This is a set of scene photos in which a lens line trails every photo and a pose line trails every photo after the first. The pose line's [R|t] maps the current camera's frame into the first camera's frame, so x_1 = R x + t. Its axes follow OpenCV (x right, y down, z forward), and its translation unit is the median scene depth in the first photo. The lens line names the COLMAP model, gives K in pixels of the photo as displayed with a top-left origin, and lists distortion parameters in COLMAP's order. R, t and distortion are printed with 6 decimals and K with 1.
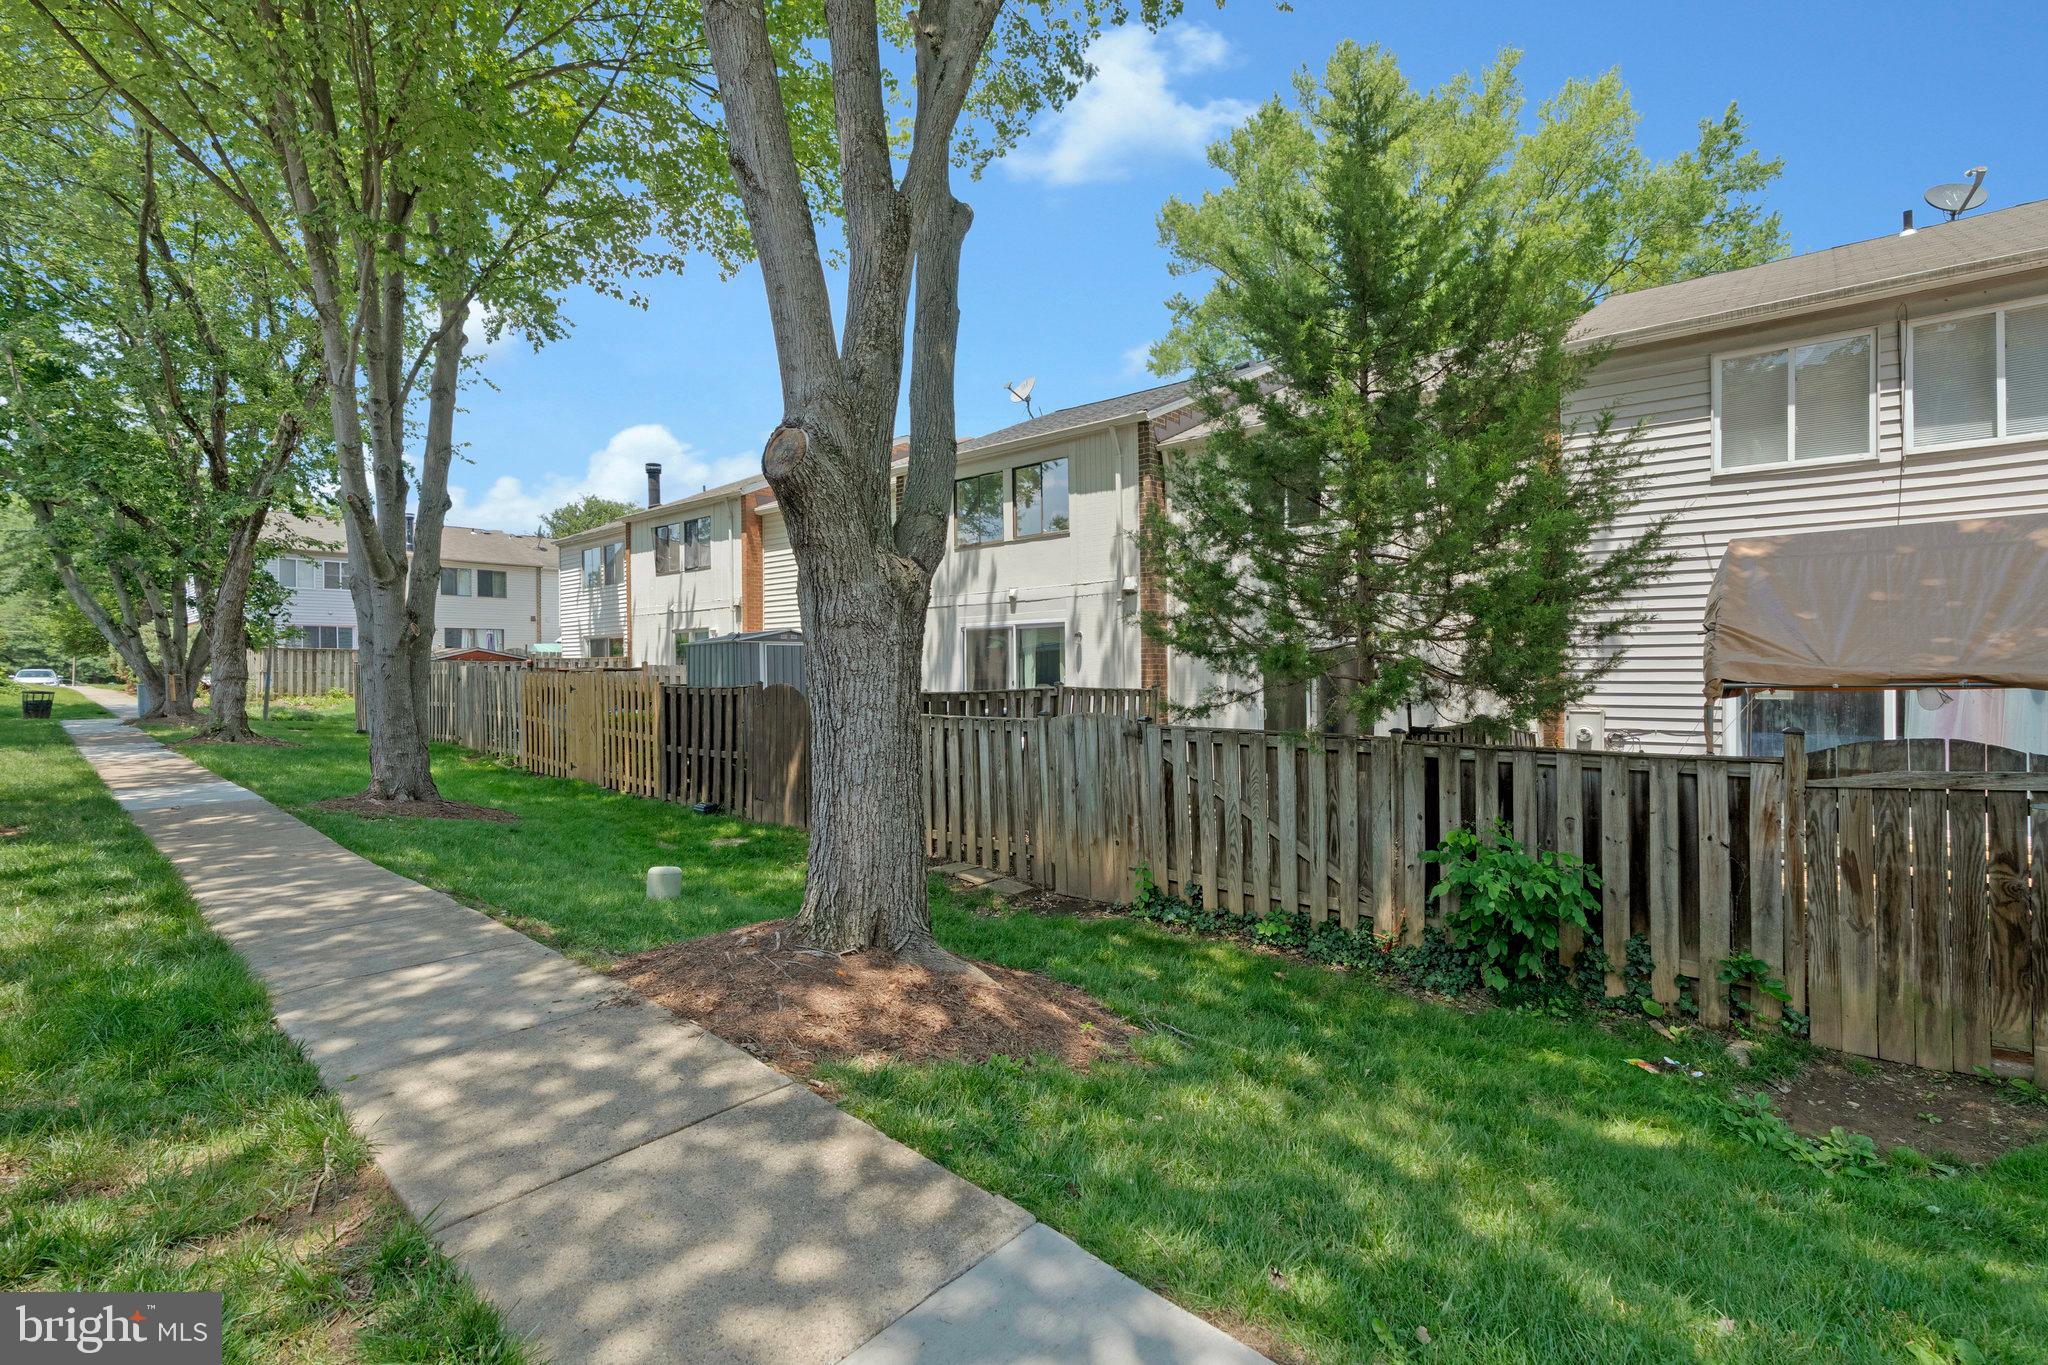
lens RADIAL K [[953.5, 0, 1024.0], [0, 953.5, 682.5], [0, 0, 1]] dist [0.007735, -0.000363]
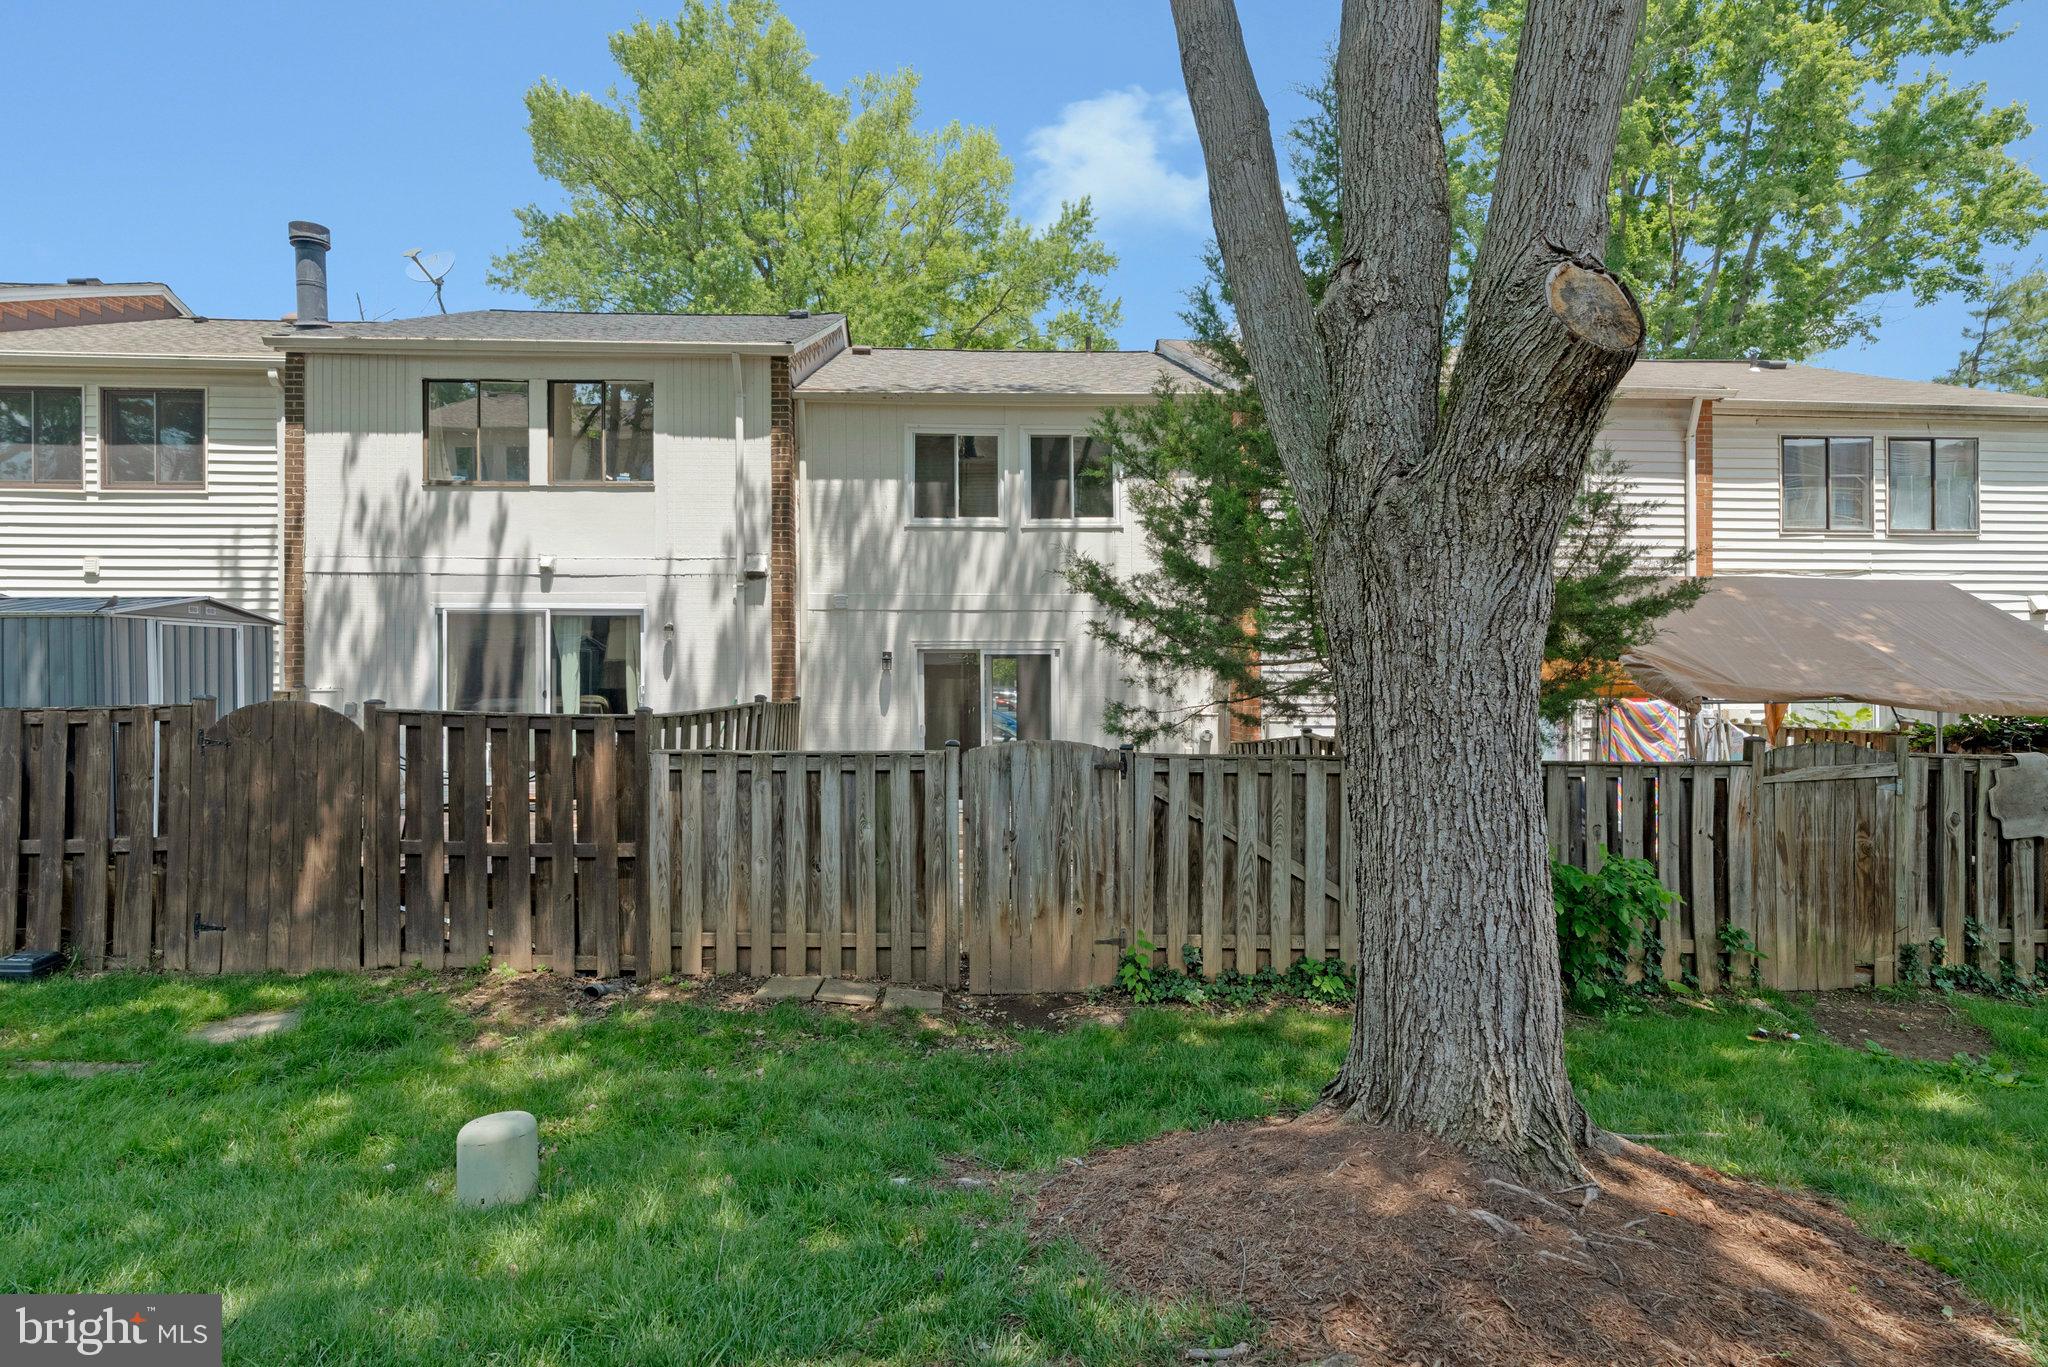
lens RADIAL K [[1019.8, 0, 1023.9], [0, 1019.8, 675.6], [0, 0, 1]] dist [-0.000780, -0.000405]
pose [[0.722581, 0.006611, 0.691254, -0.469194], [-0.000509, 0.999959, -0.009032, -0.011333], [-0.691286, 0.006175, 0.722555, 0.414837]]
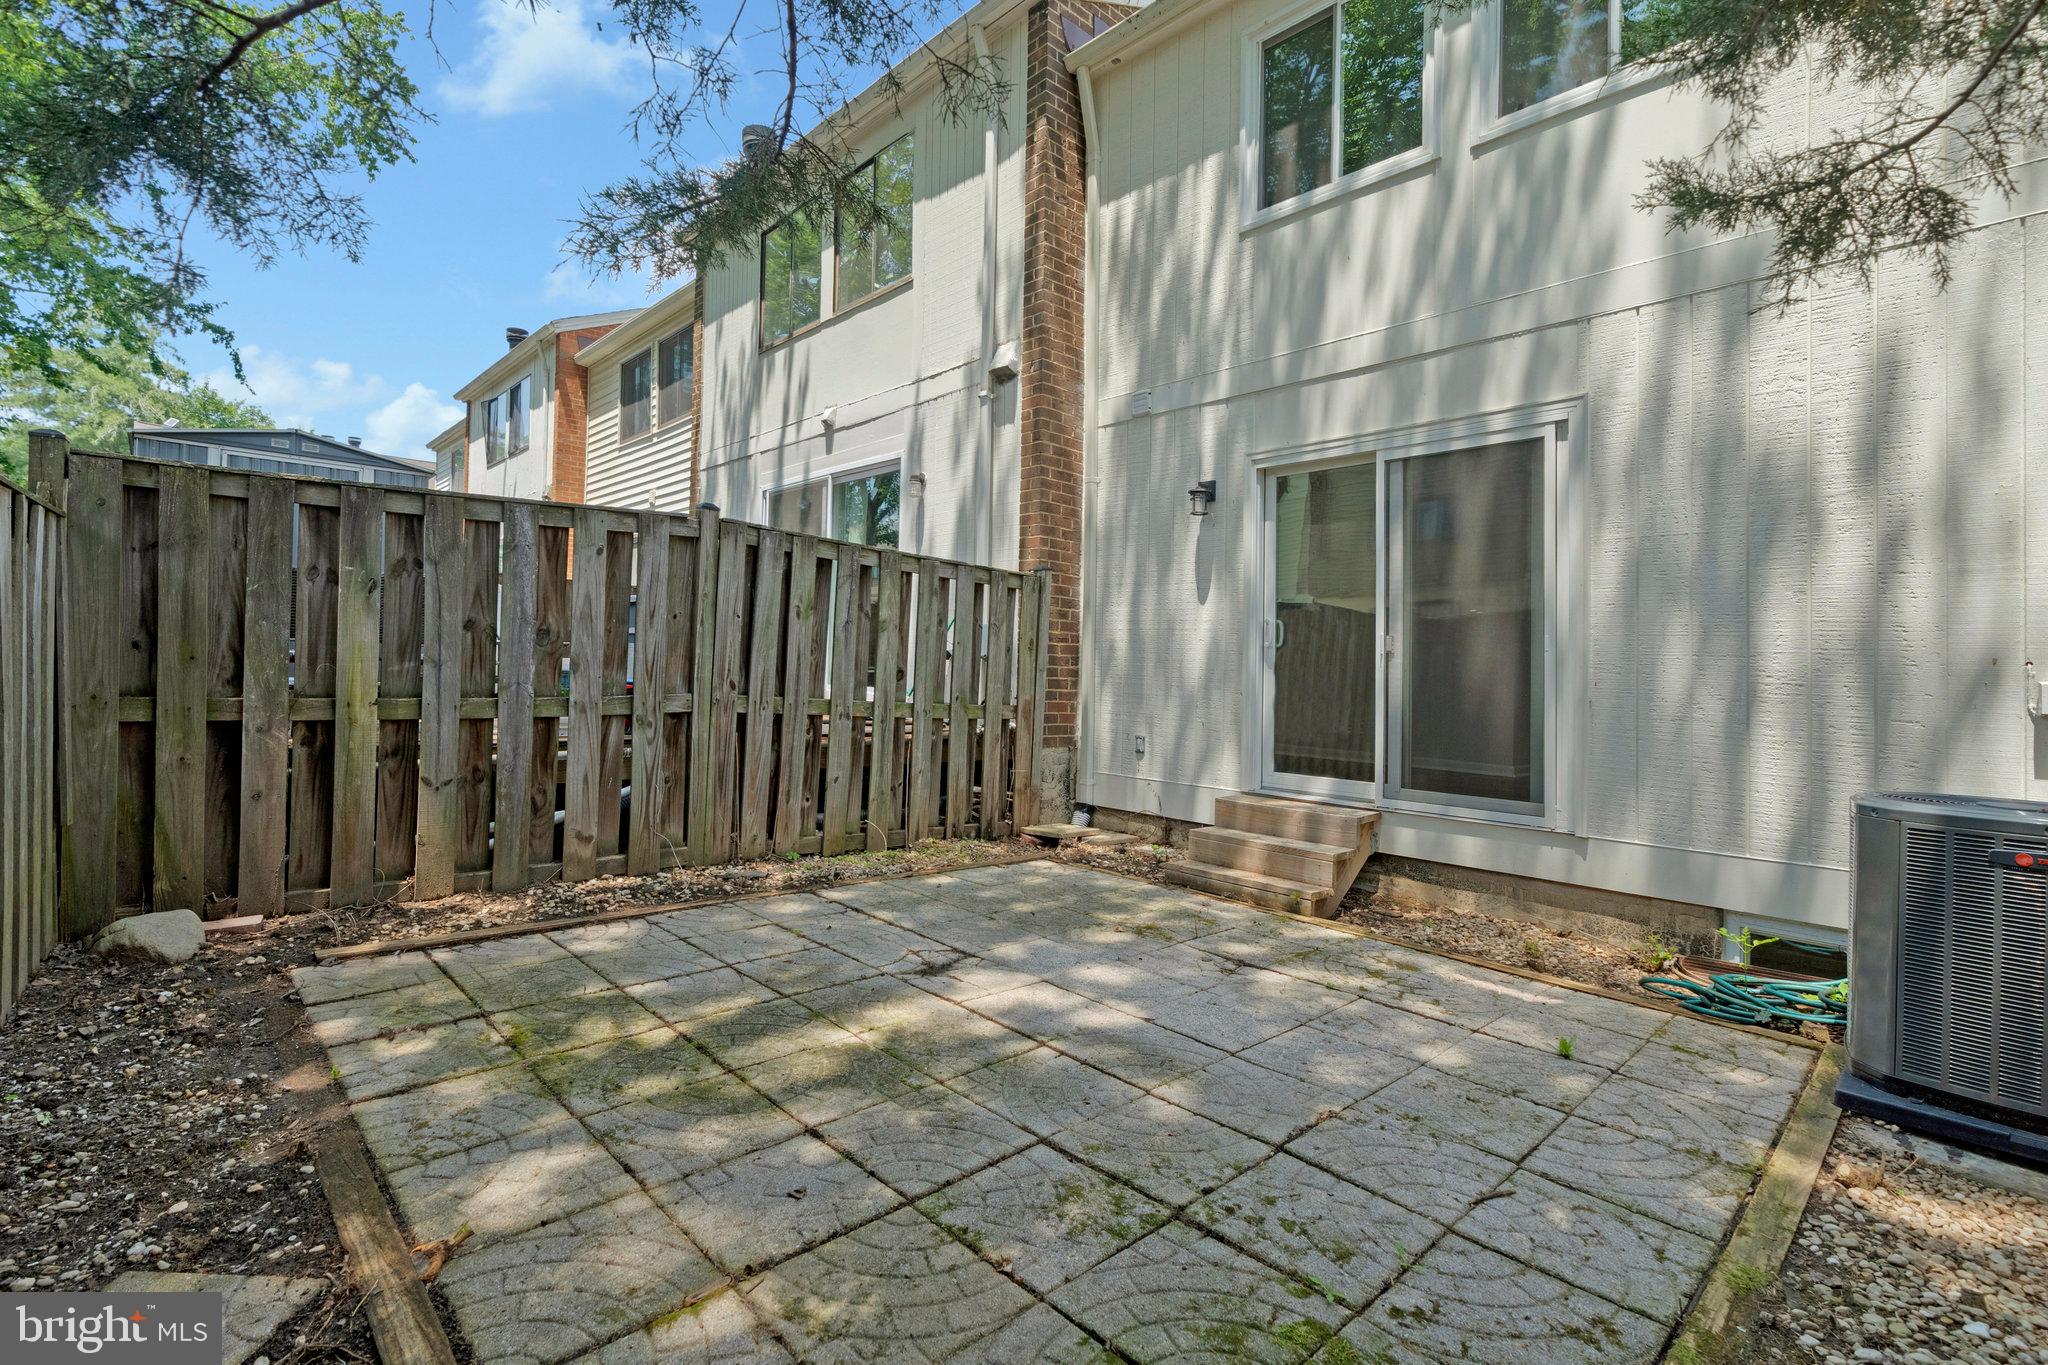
lens RADIAL K [[953.5, 0, 1024.0], [0, 953.5, 682.5], [0, 0, 1]] dist [0.007735, -0.000363]
pose [[0.993737, 0.043533, -0.102913, 0.279952], [-0.044144, 0.999018, -0.003668, 0.094292], [0.102653, 0.008188, 0.994684, 0.830658]]
